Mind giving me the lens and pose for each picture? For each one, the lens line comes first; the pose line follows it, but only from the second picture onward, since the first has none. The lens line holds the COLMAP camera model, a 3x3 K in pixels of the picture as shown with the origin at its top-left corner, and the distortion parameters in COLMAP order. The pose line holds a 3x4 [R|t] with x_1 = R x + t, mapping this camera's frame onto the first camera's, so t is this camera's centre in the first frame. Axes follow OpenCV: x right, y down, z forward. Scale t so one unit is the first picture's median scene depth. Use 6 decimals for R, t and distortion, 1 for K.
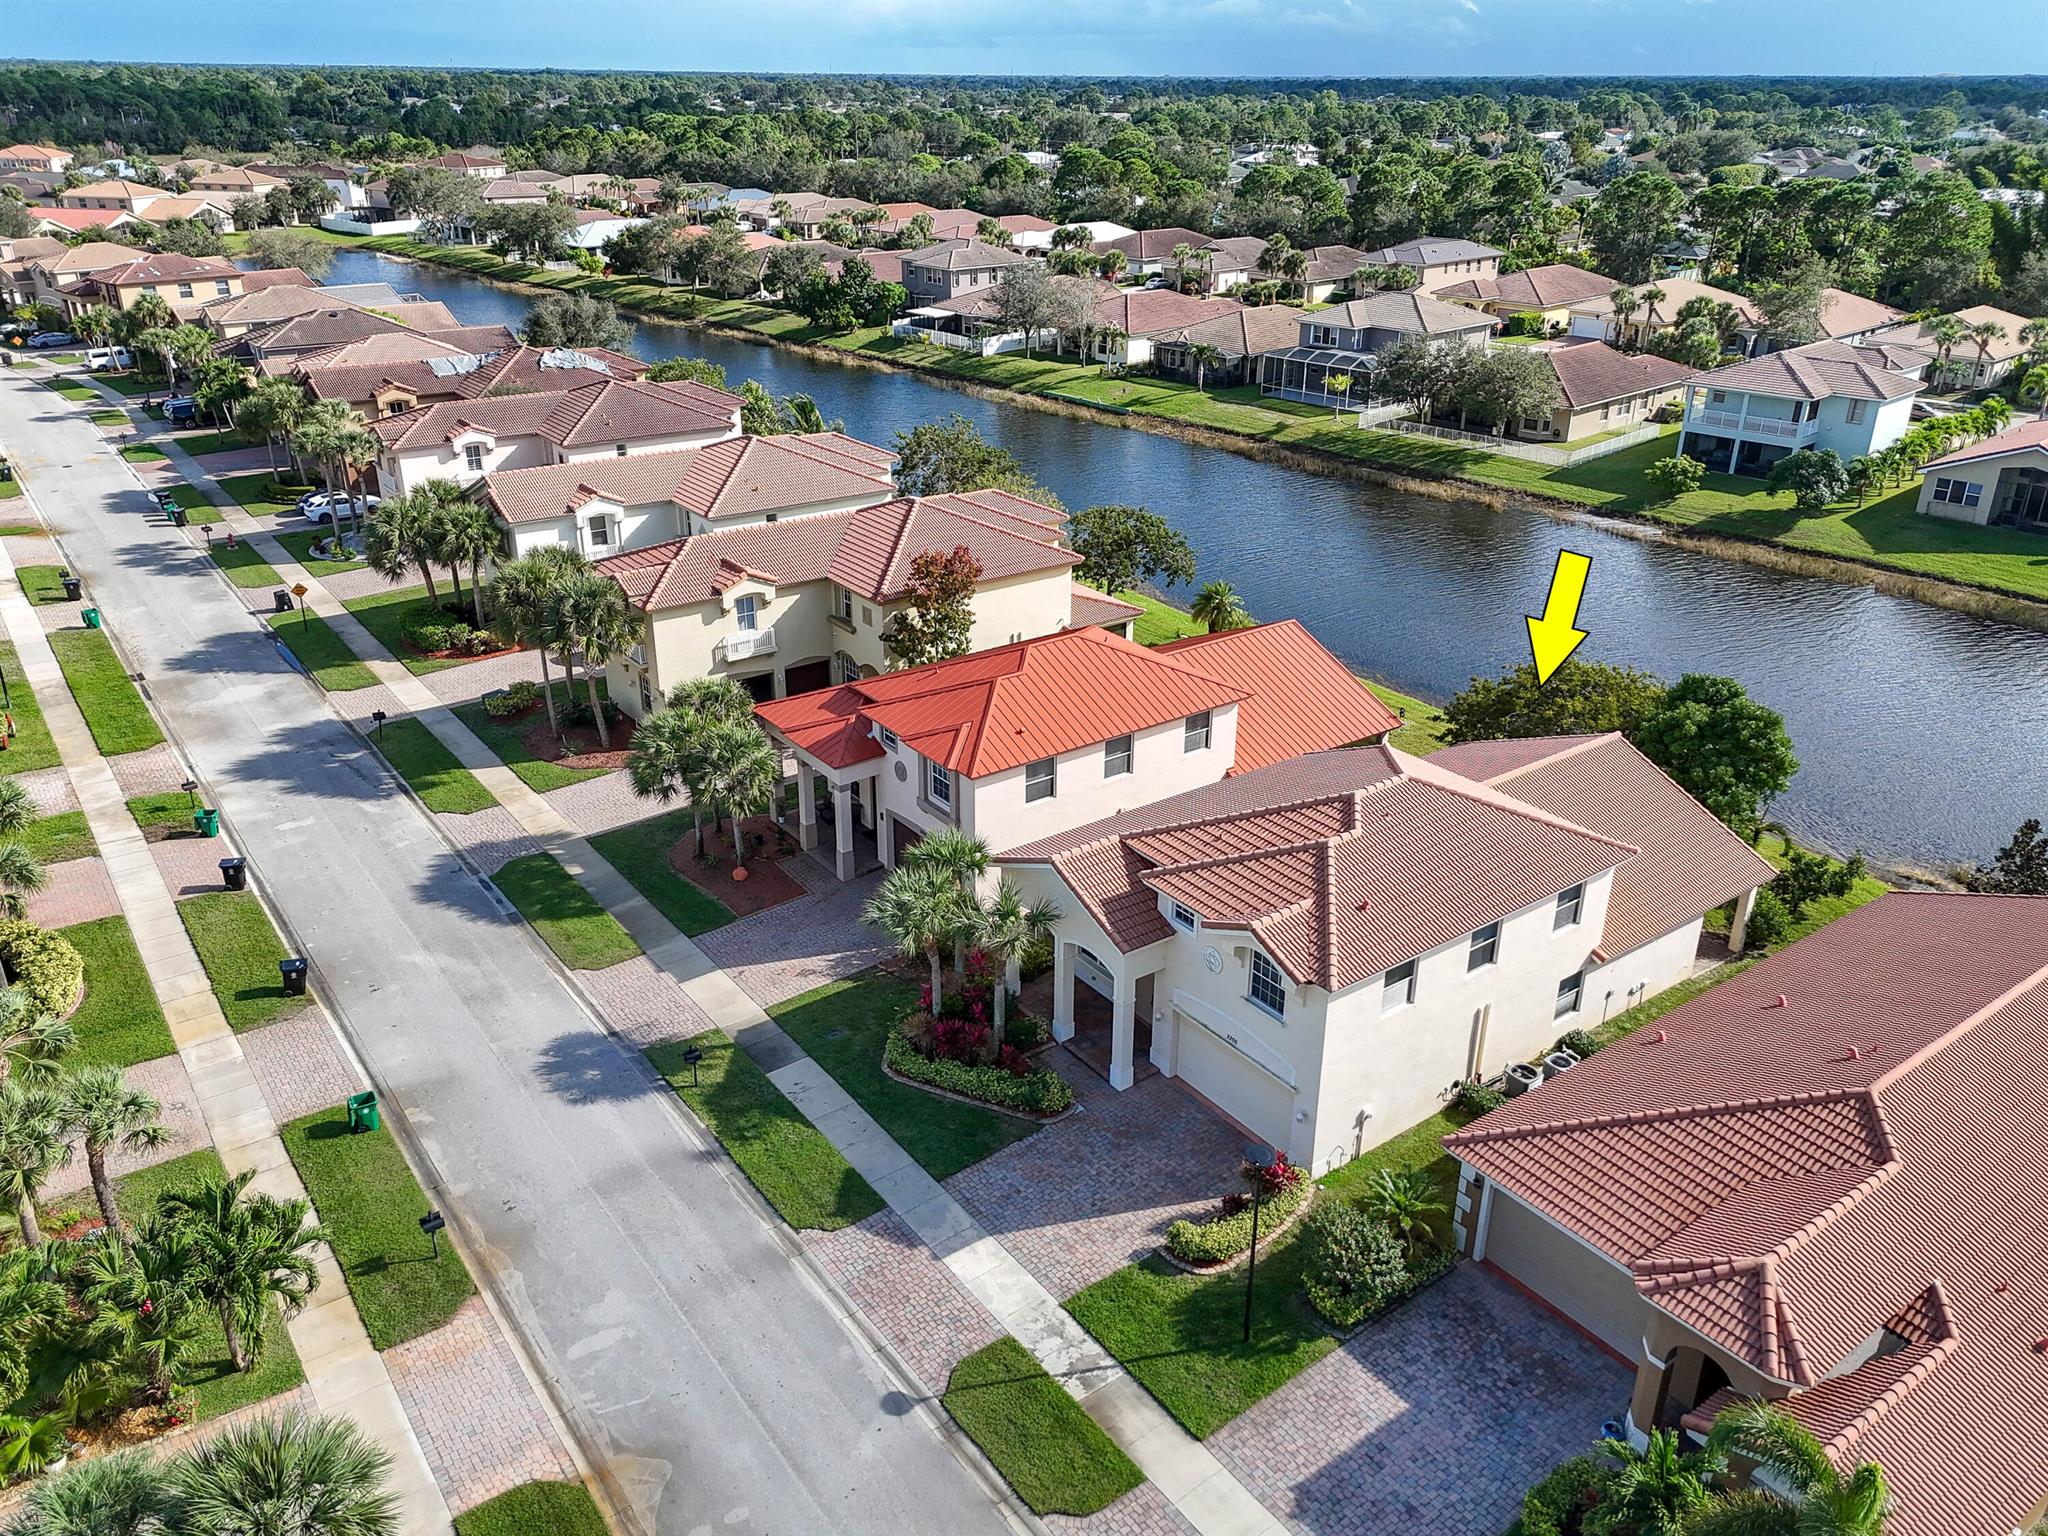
lens RADIAL K [[1509.1, 0, 1033.1], [0, 1509.1, 730.6], [0, 0, 1]] dist [0.074350, -0.065266]
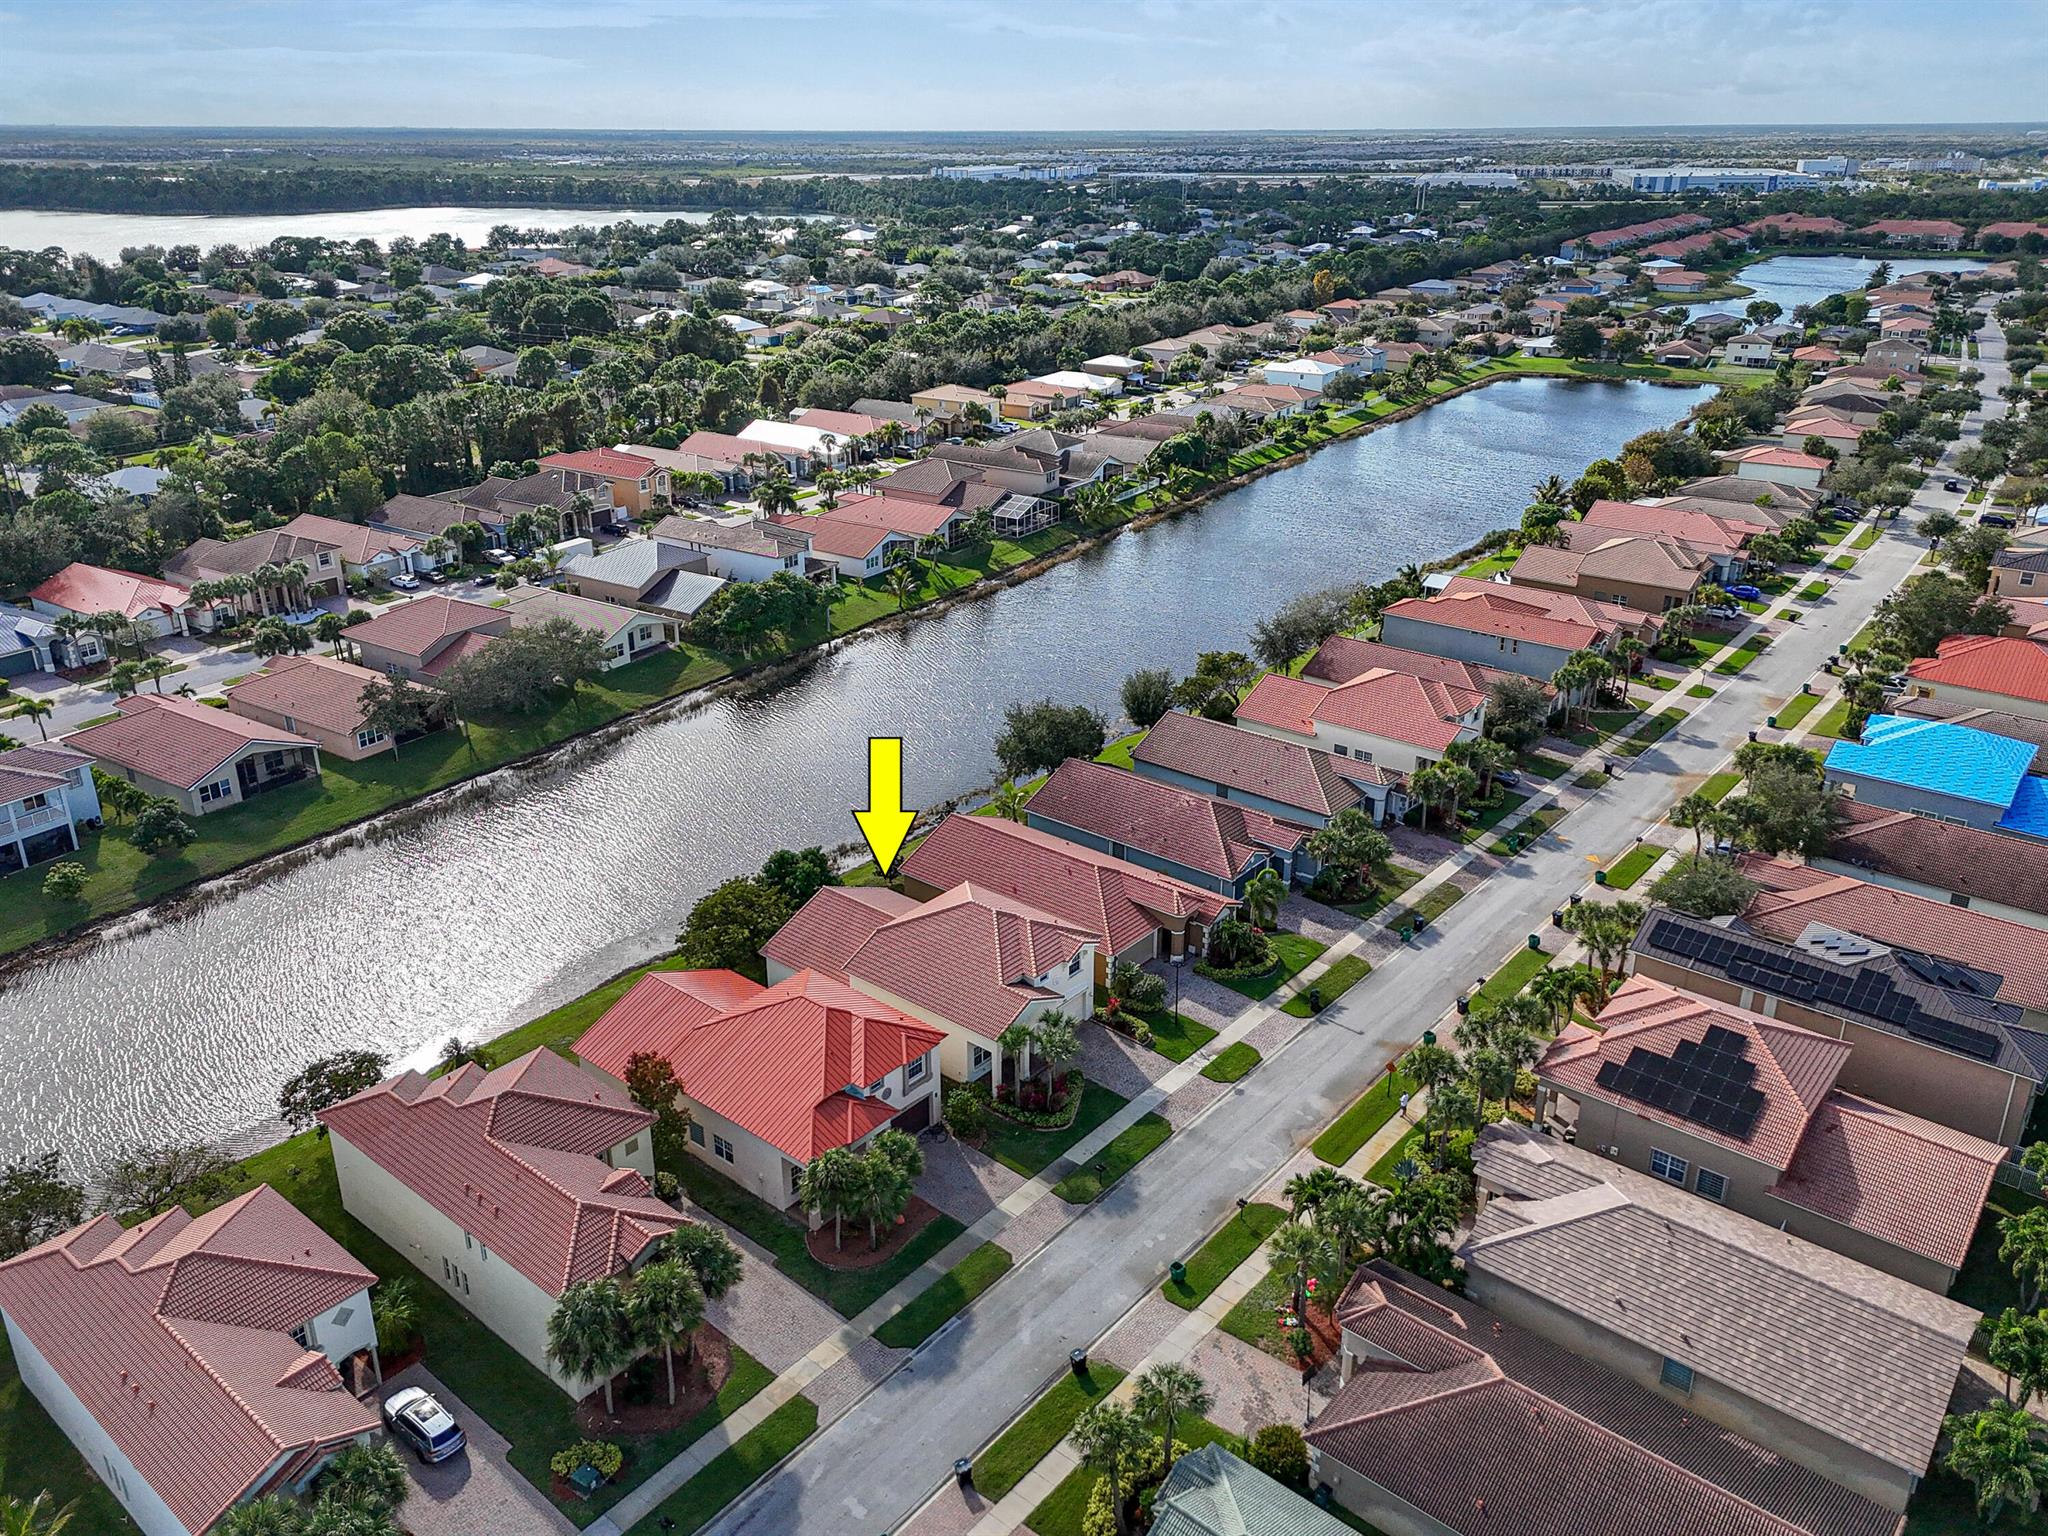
lens RADIAL K [[1509.1, 0, 1014.1], [0, 1509.1, 764.7], [0, 0, 1]] dist [0.074350, -0.065266]
pose [[-0.228767, -0.379067, 0.896646, -1.204043], [0.386622, 0.809936, 0.441051, -0.772929], [-0.893414, 0.447561, -0.038731, 0.622156]]
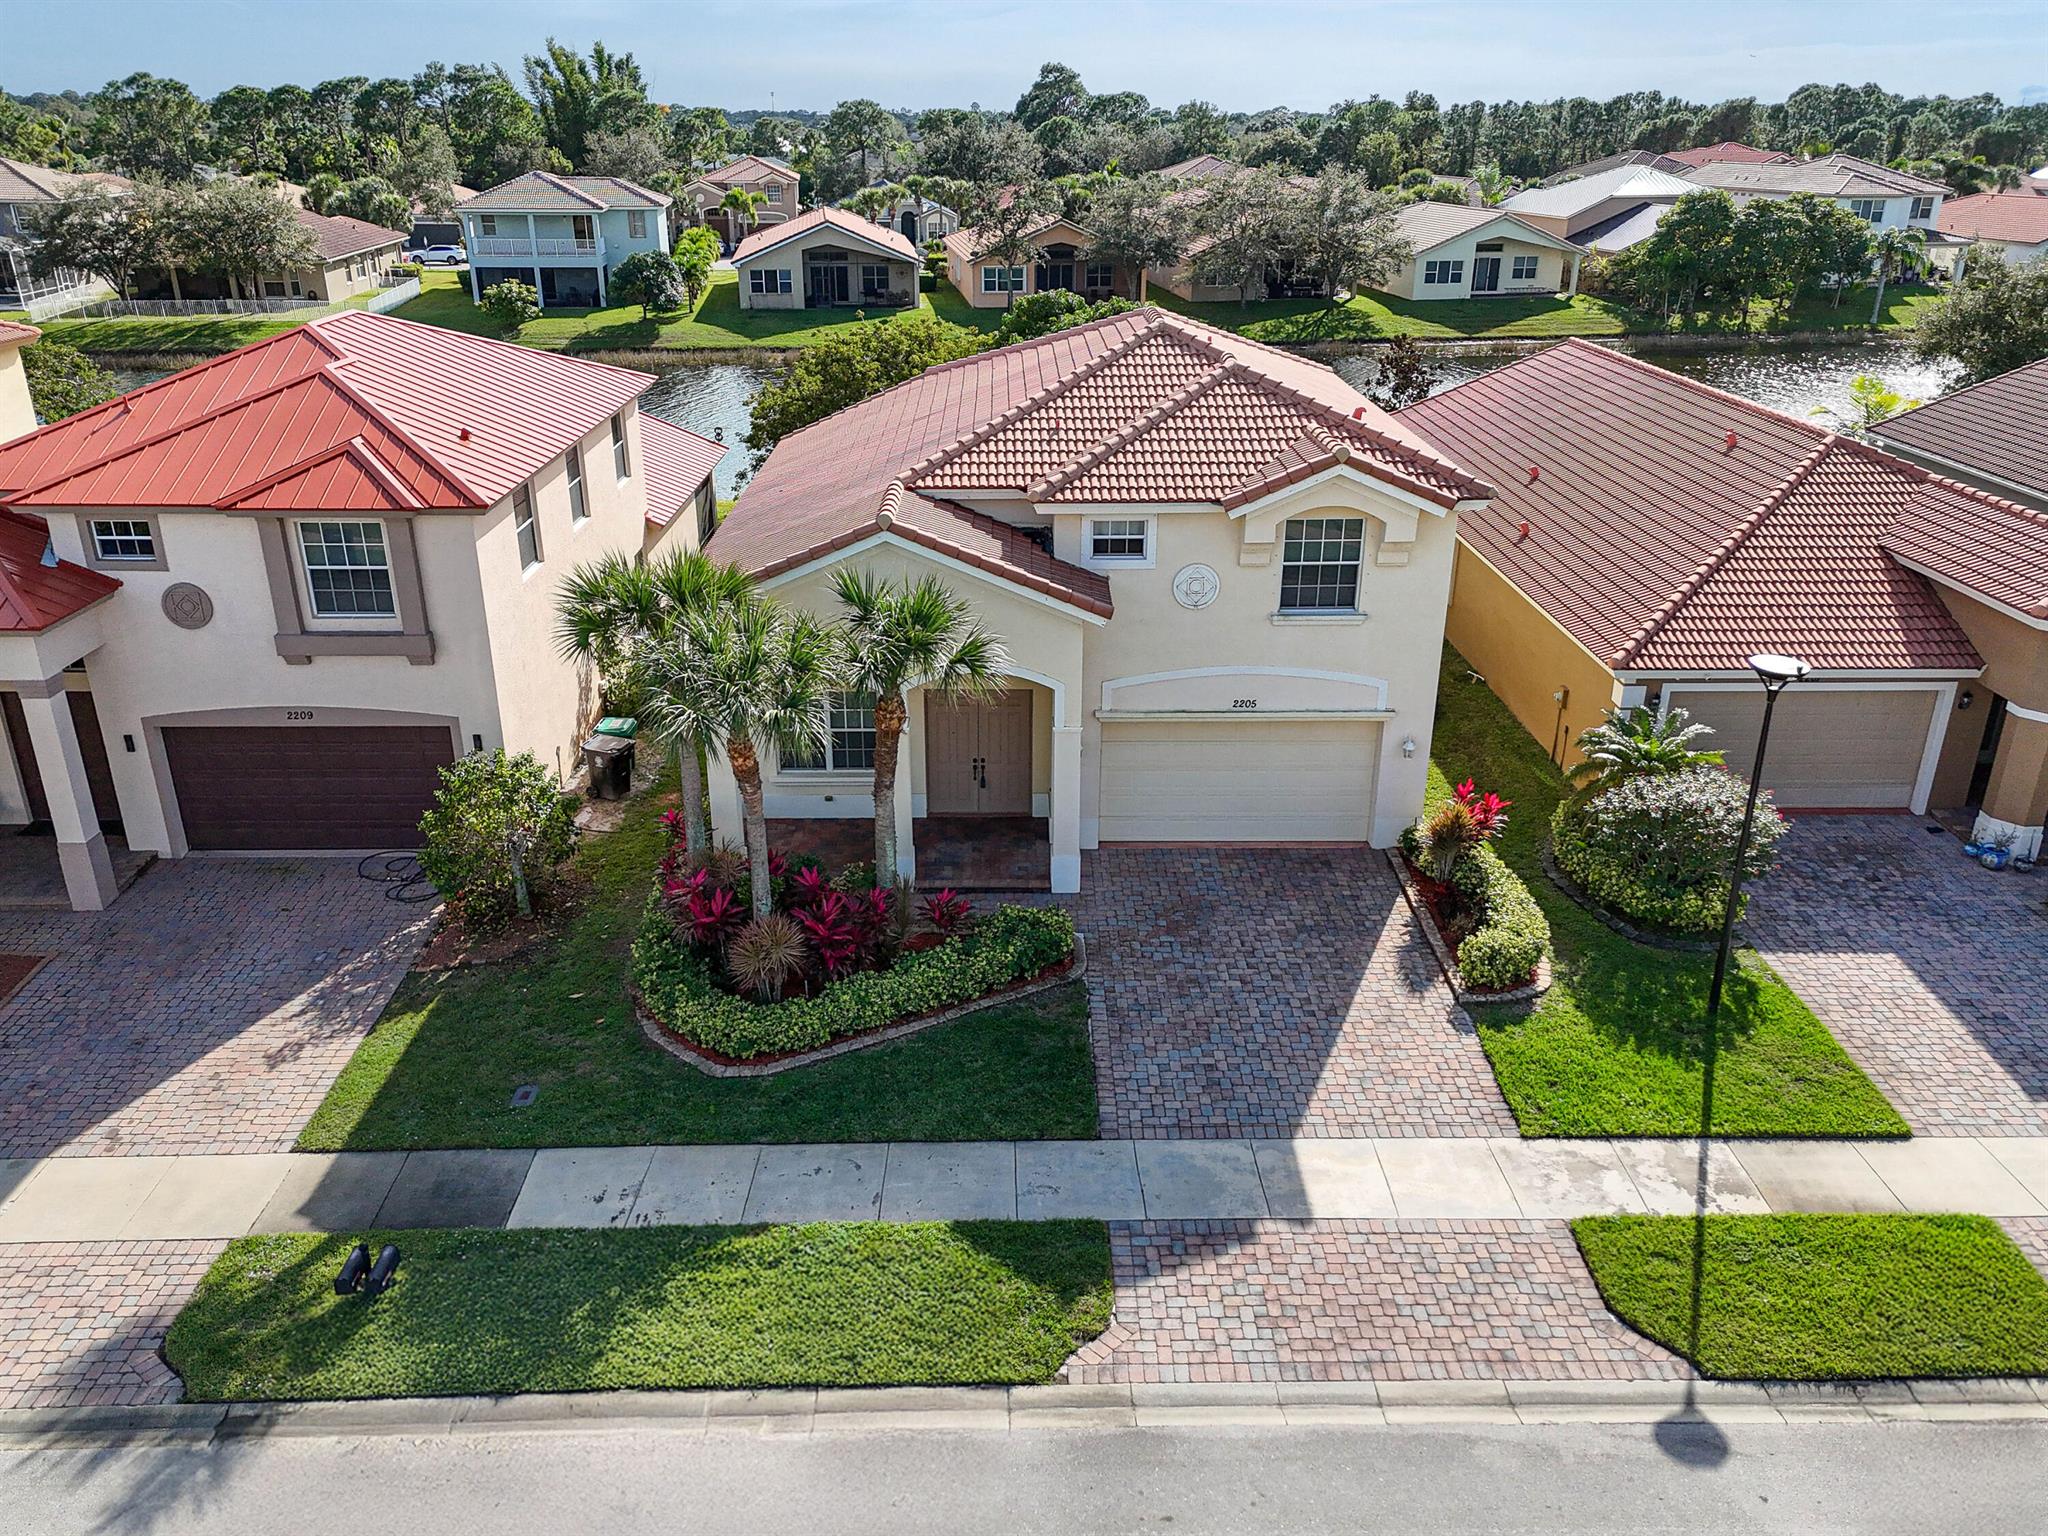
lens RADIAL K [[1509.1, 0, 1023.2], [0, 1509.1, 743.2], [0, 0, 1]] dist [0.074350, -0.065266]
pose [[0.579803, -0.312409, 0.752482, -0.241820], [0.319938, 0.936681, 0.142364, 0.064153], [-0.749312, 0.158204, 0.643042, 0.422028]]
